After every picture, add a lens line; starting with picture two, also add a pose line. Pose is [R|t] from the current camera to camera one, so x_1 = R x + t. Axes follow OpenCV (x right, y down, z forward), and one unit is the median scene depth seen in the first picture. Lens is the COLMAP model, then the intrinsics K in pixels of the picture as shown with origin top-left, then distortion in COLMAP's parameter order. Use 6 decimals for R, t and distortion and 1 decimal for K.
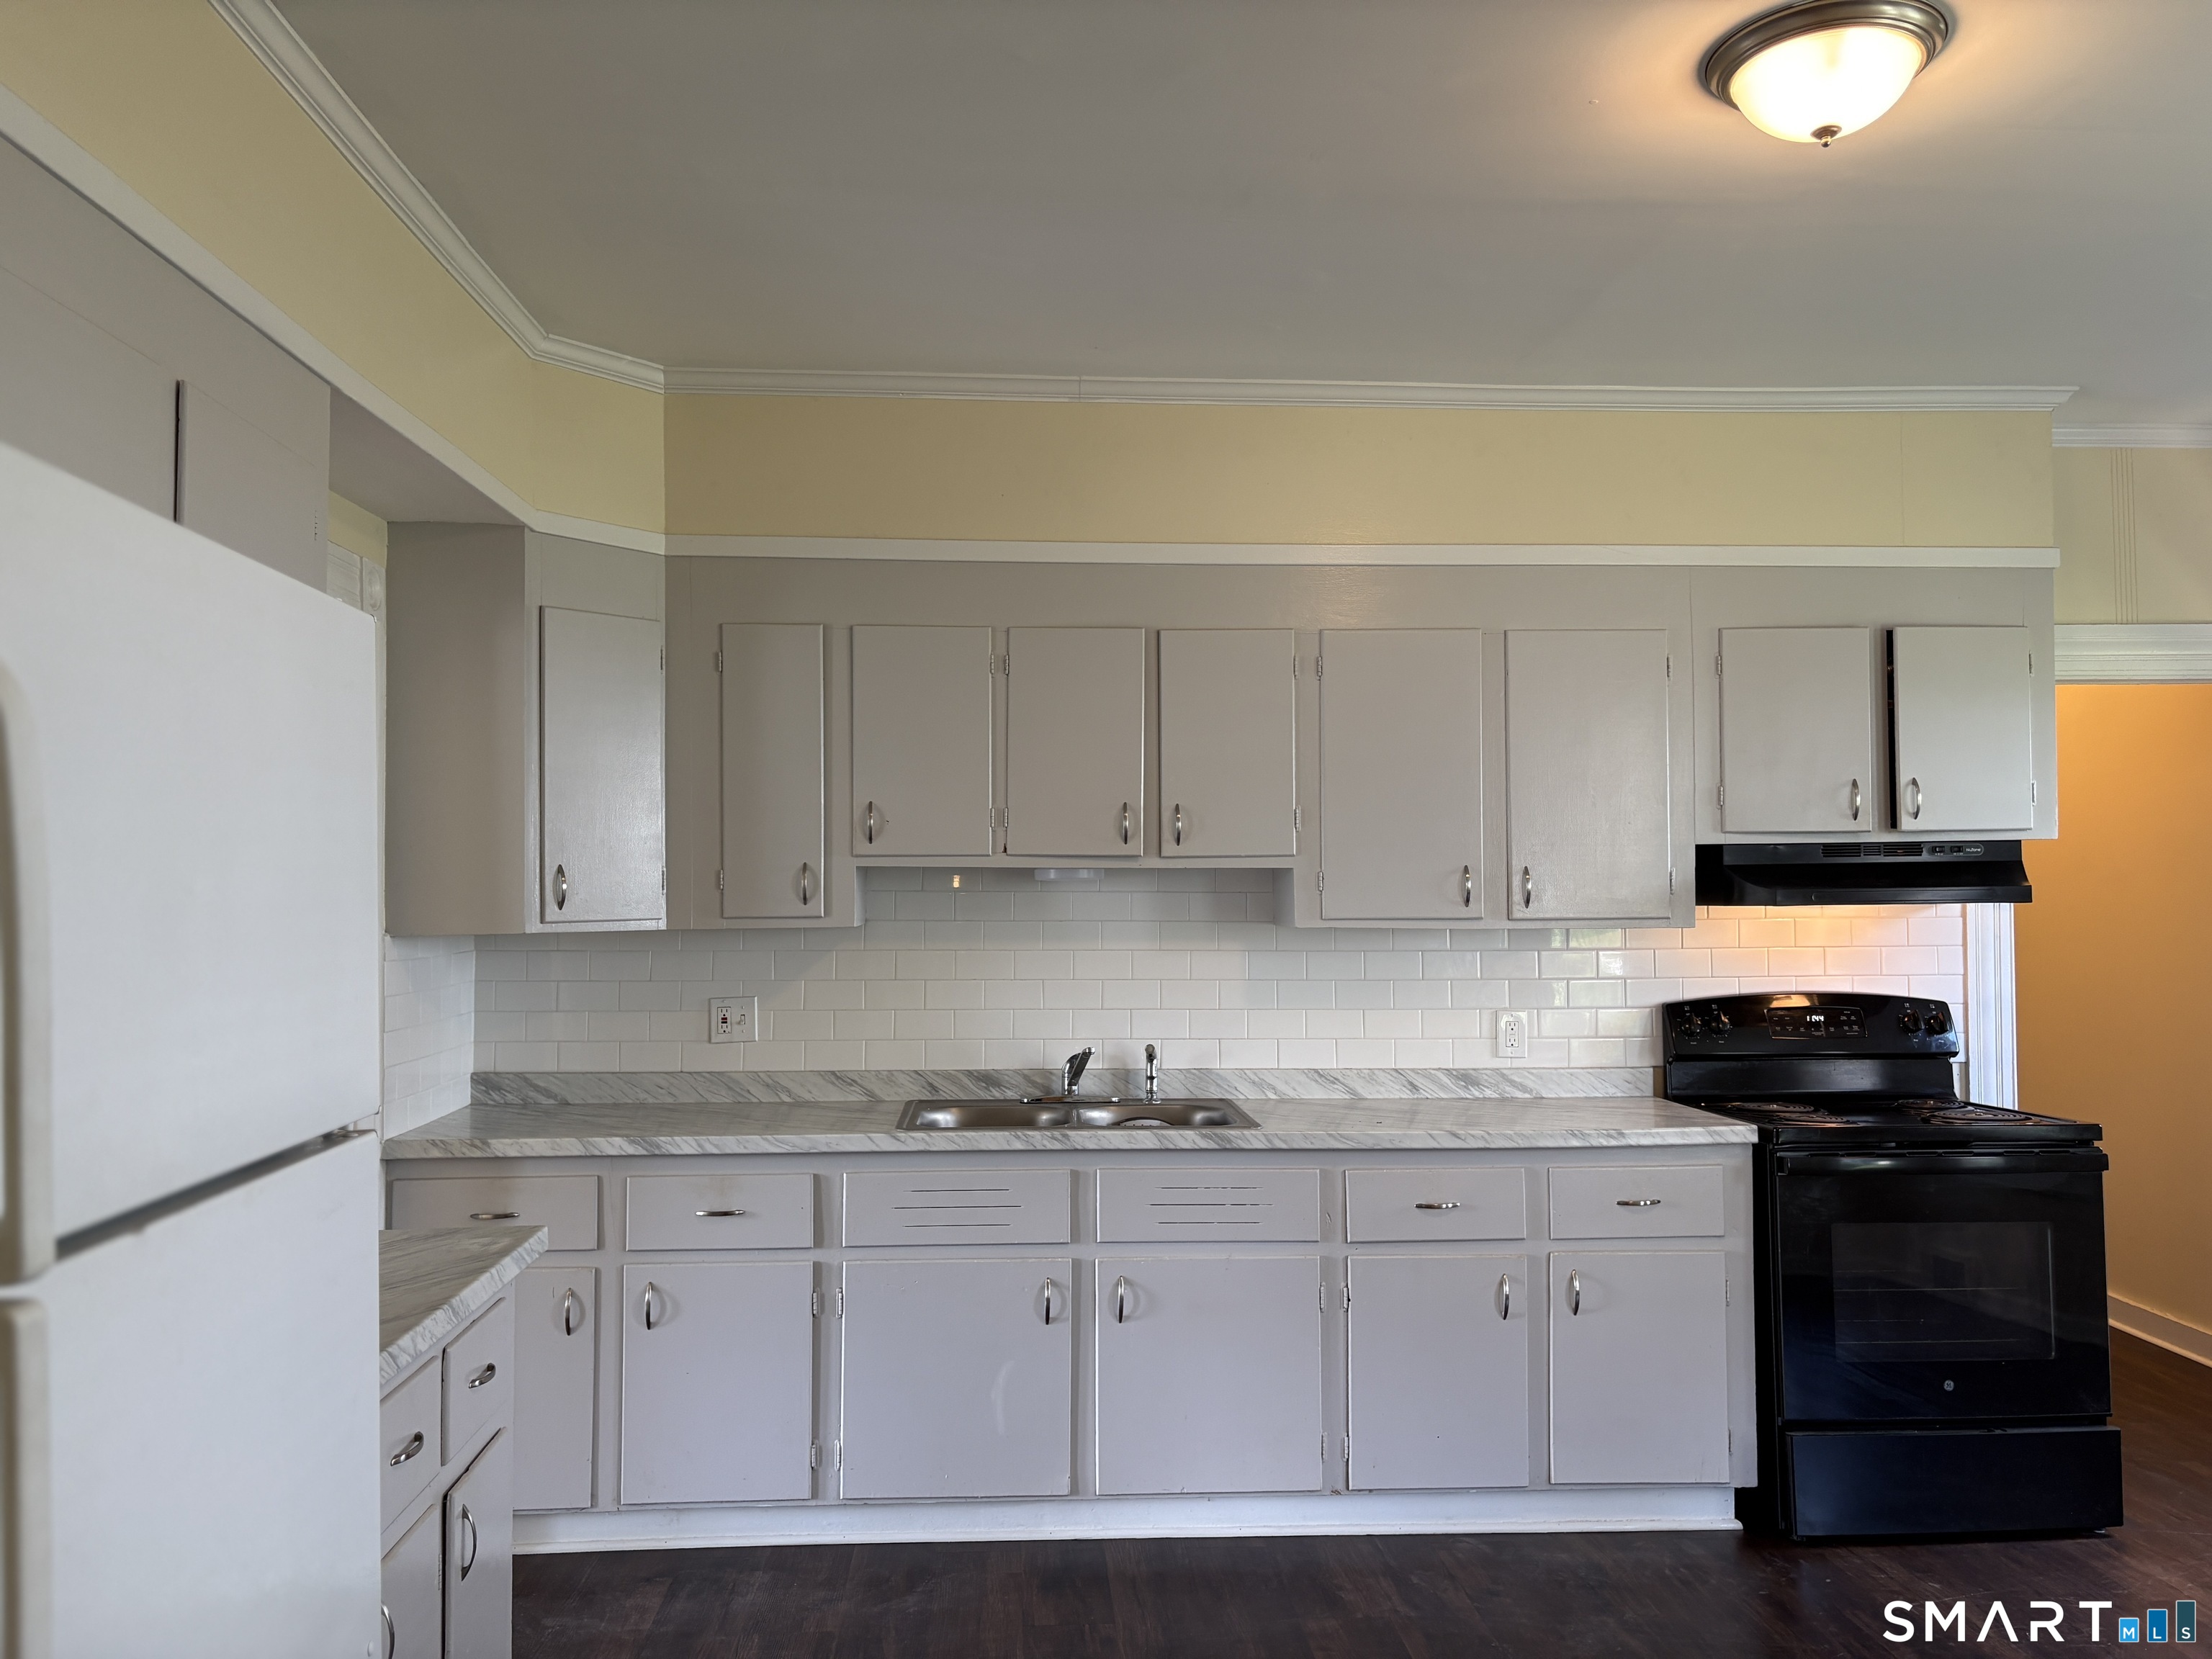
lens RADIAL K [[1709.8, 0, 1111.7], [0, 1709.8, 821.1], [0, 0, 1]] dist [0.053697, -0.039093]
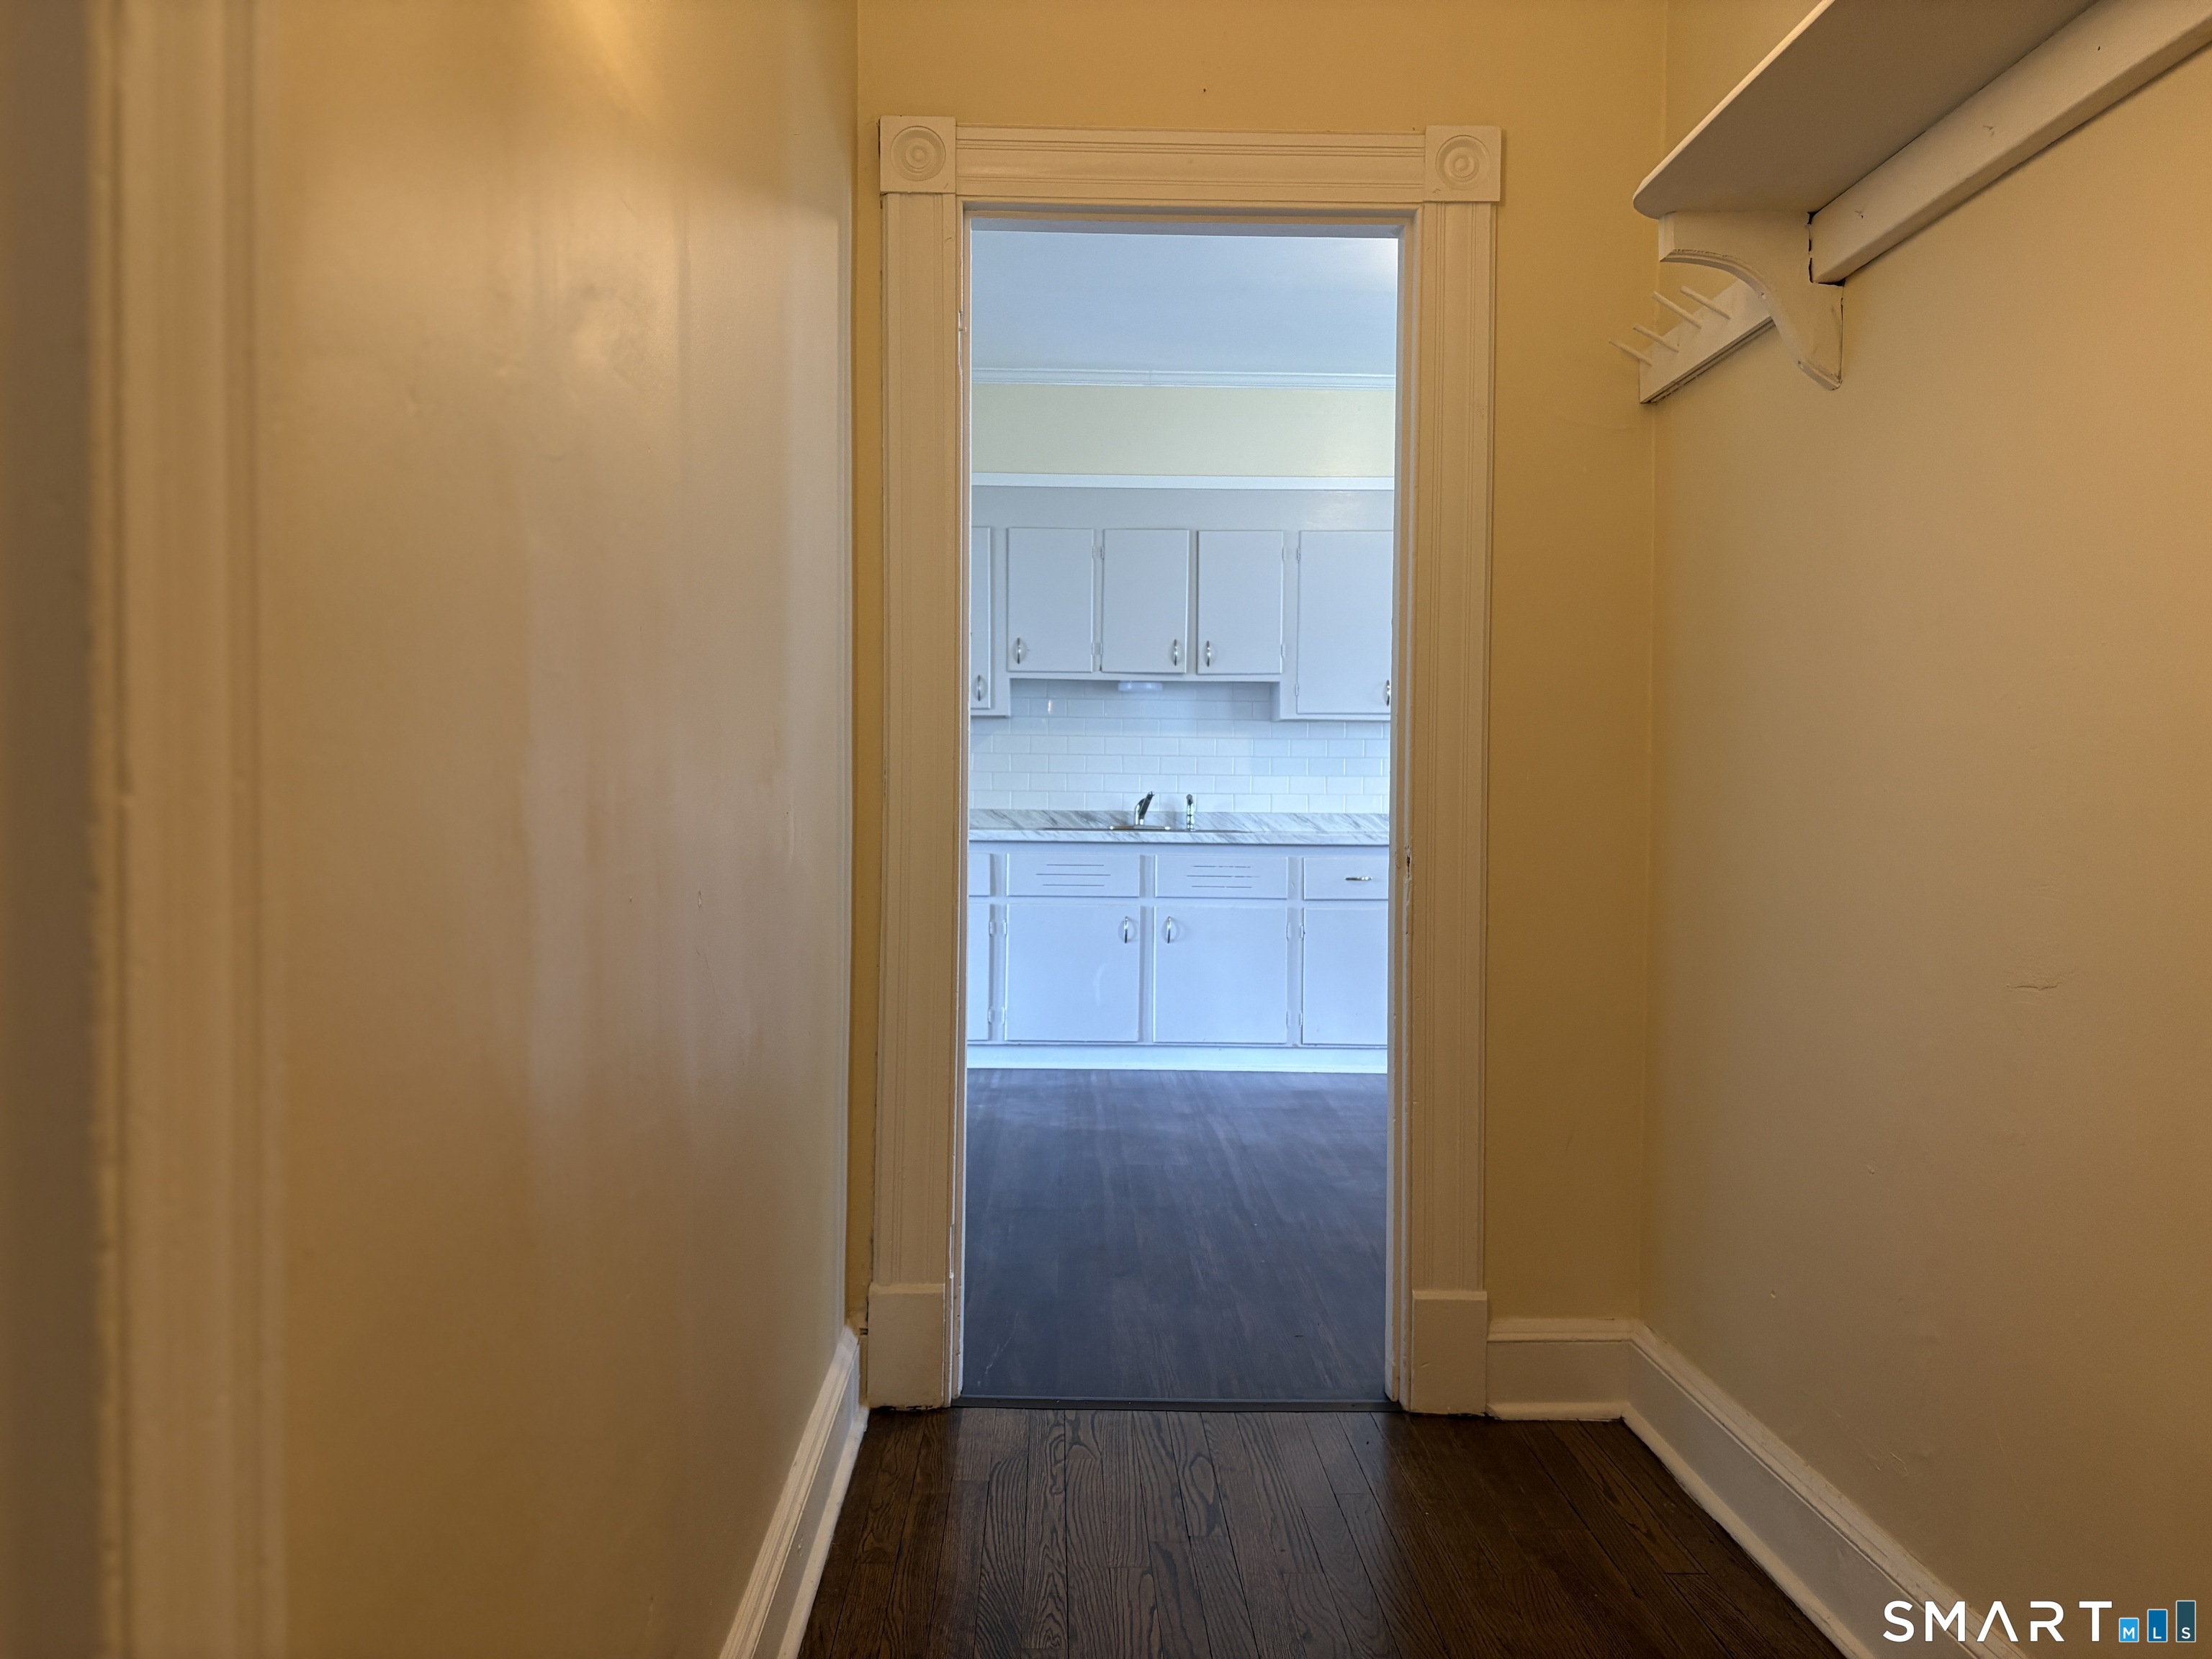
lens RADIAL K [[1709.8, 0, 1089.2], [0, 1709.8, 851.5], [0, 0, 1]] dist [0.053697, -0.039093]
pose [[0.998840, 0.010552, -0.046987, 0.004695], [-0.007024, 0.997187, 0.074626, 0.069618], [0.047642, -0.074209, 0.996104, -0.635923]]
